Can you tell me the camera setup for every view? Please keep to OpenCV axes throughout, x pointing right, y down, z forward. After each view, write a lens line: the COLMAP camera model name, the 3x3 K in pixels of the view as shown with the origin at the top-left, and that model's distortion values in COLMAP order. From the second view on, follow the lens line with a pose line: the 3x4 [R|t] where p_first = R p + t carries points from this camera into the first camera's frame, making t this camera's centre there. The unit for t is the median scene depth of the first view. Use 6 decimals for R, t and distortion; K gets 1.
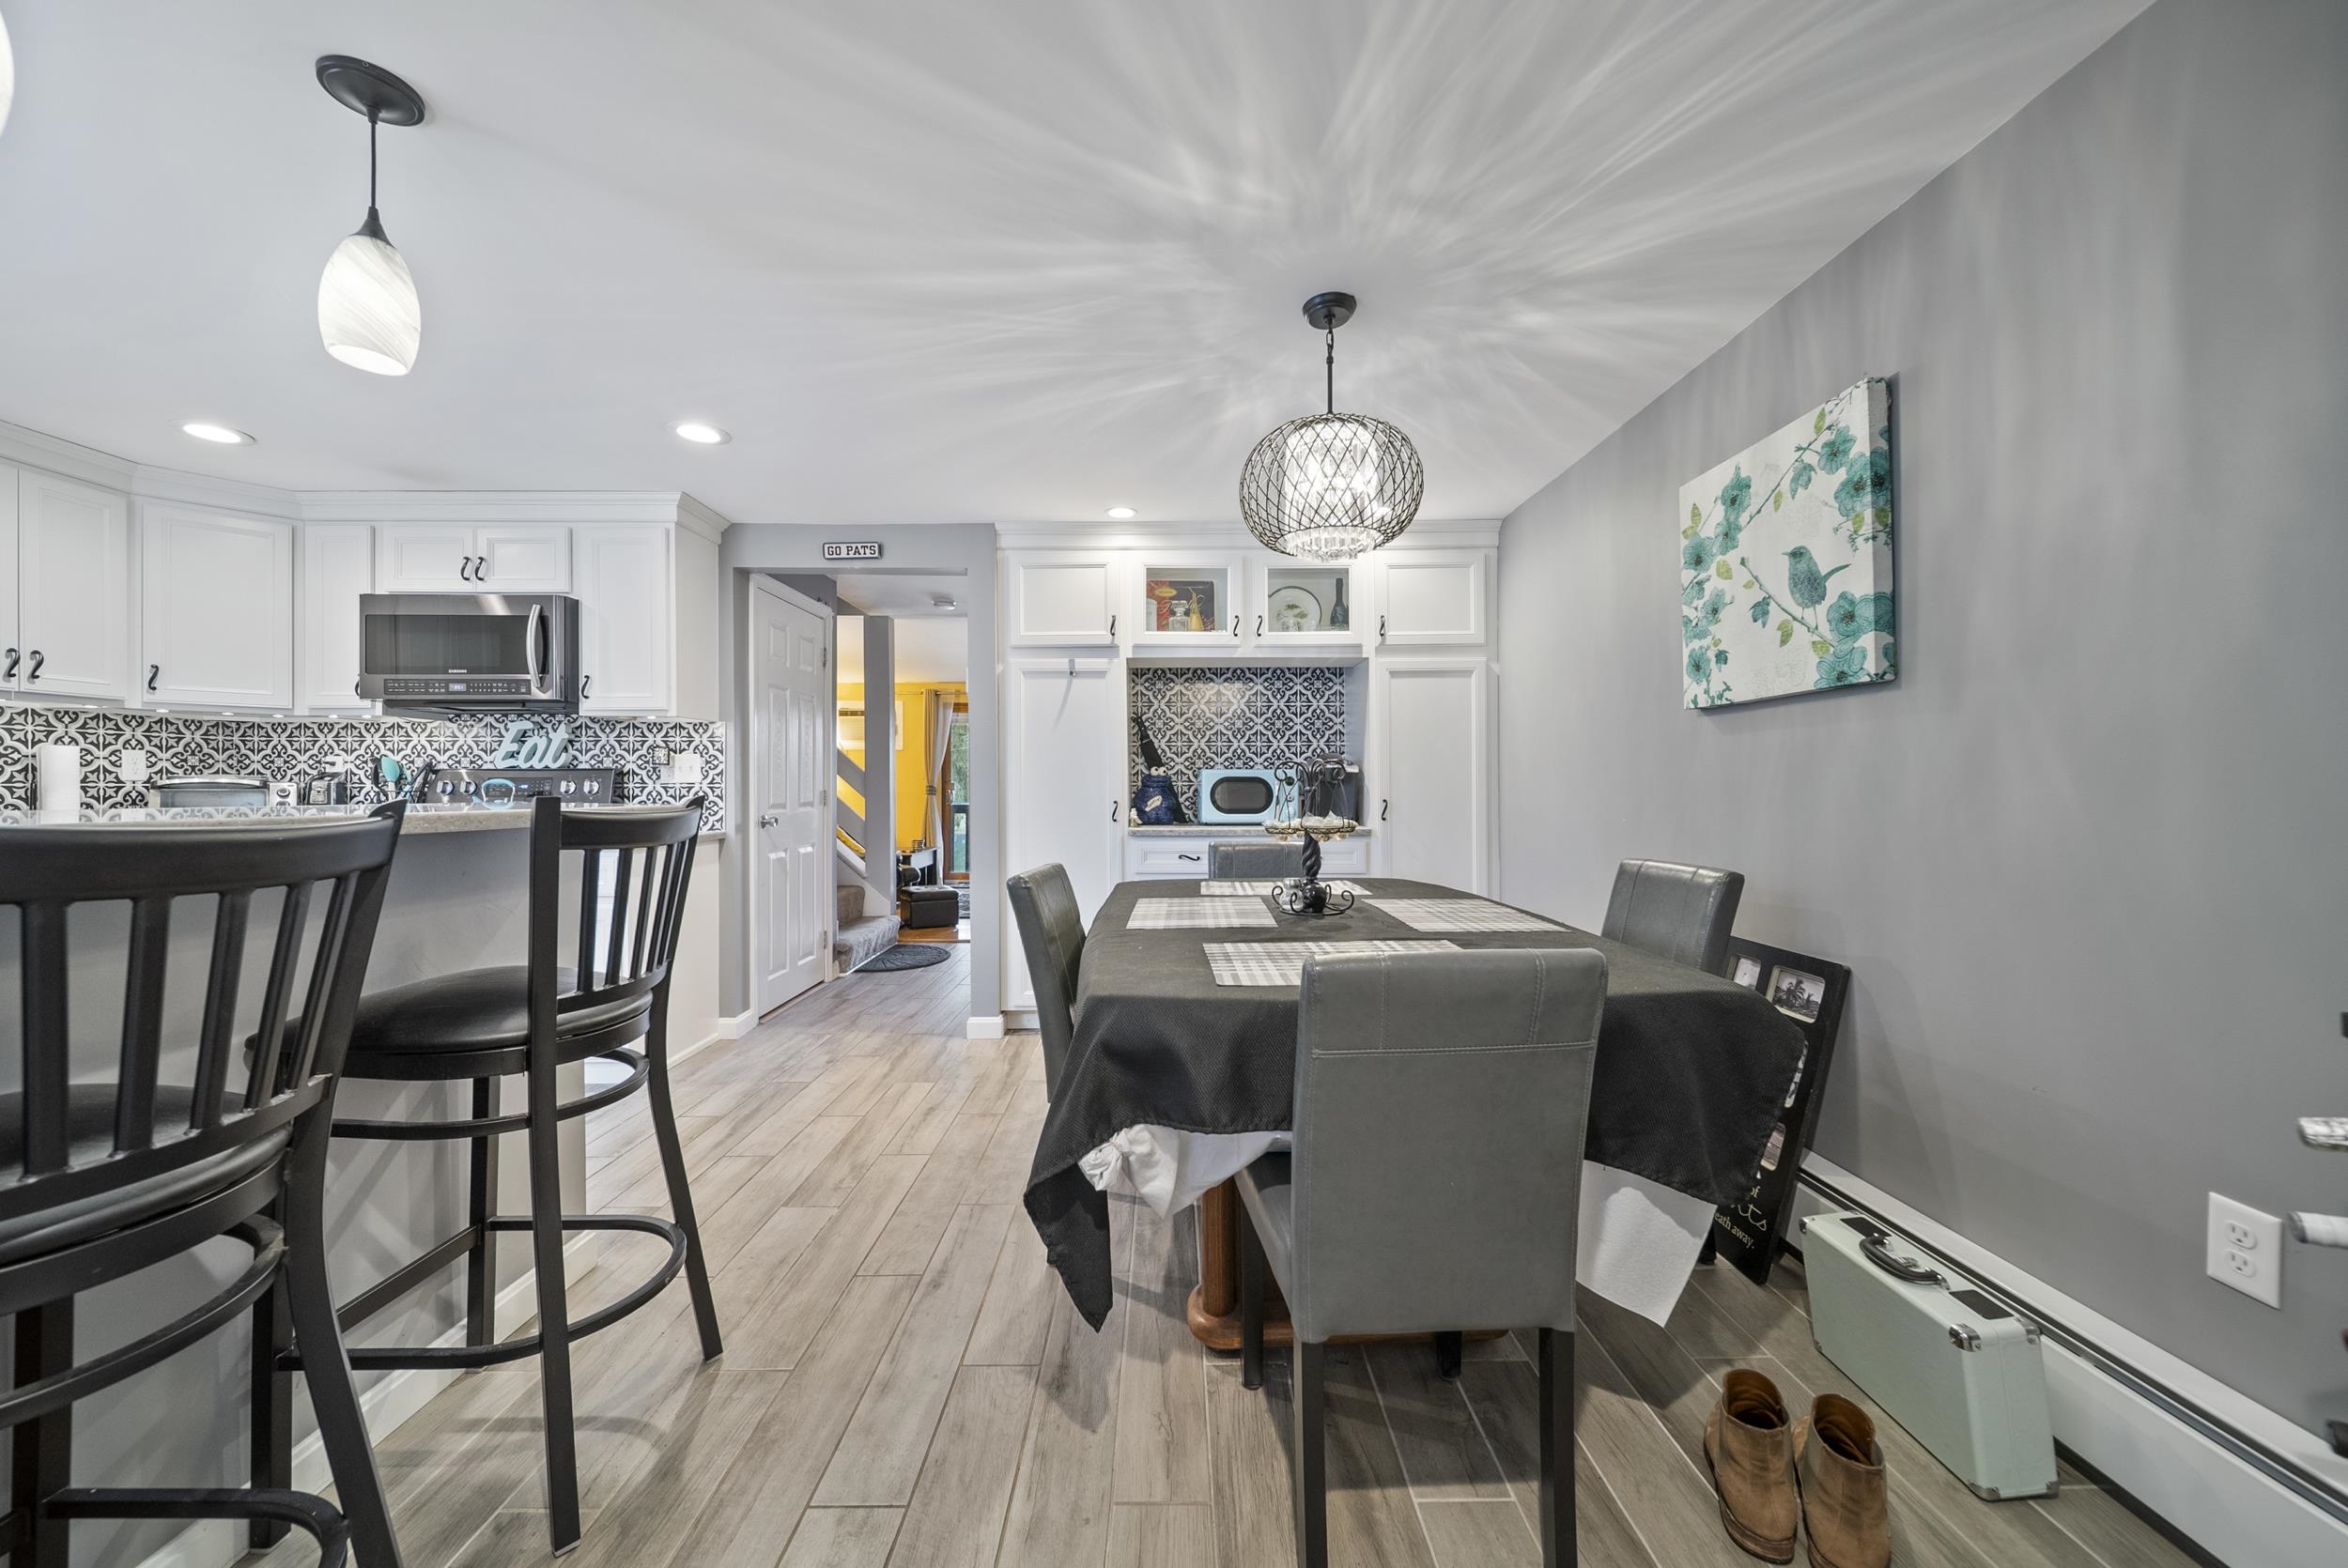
lens RADIAL K [[842.1, 0, 1174.0], [0, 842.1, 784.0], [0, 0, 1]] dist [-0.002674, -0.000579]
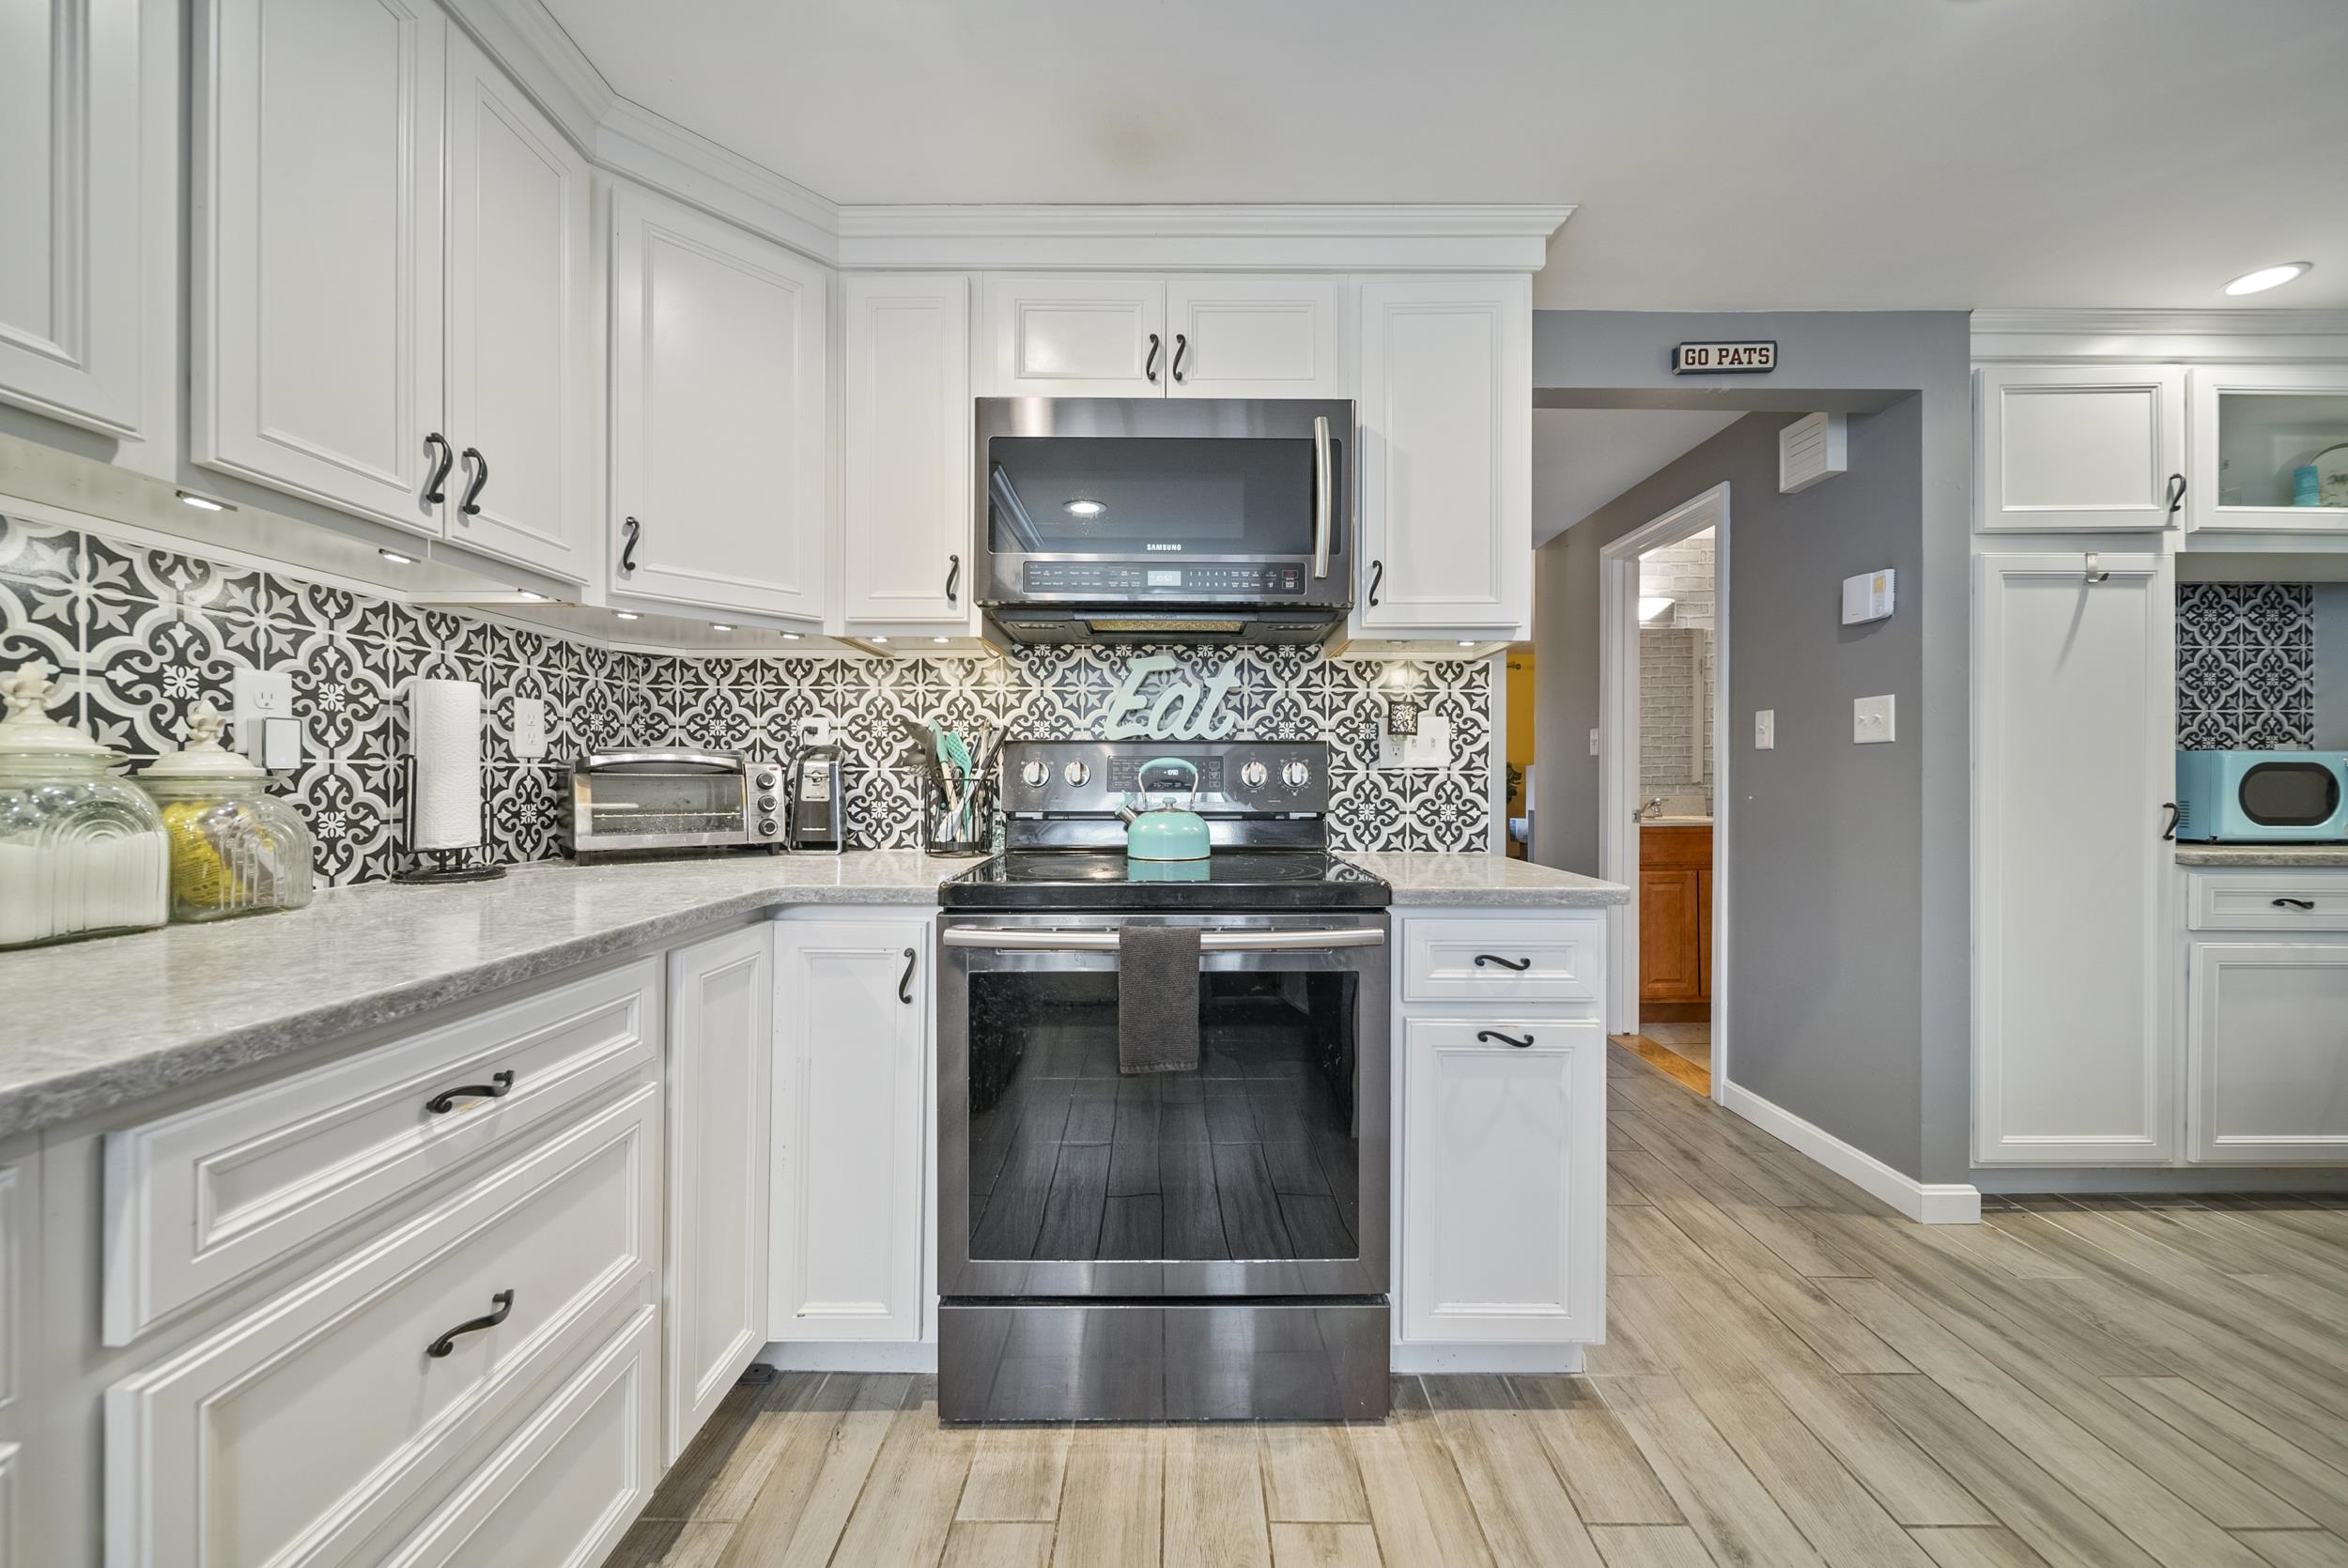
lens RADIAL K [[842.1, 0, 1174.0], [0, 842.1, 784.0], [0, 0, 1]] dist [-0.002674, -0.000579]
pose [[0.999828, 0.005276, -0.017754, -0.814786], [-0.005111, 0.999943, 0.009321, 0.006067], [0.017802, -0.009229, 0.999799, 0.470370]]
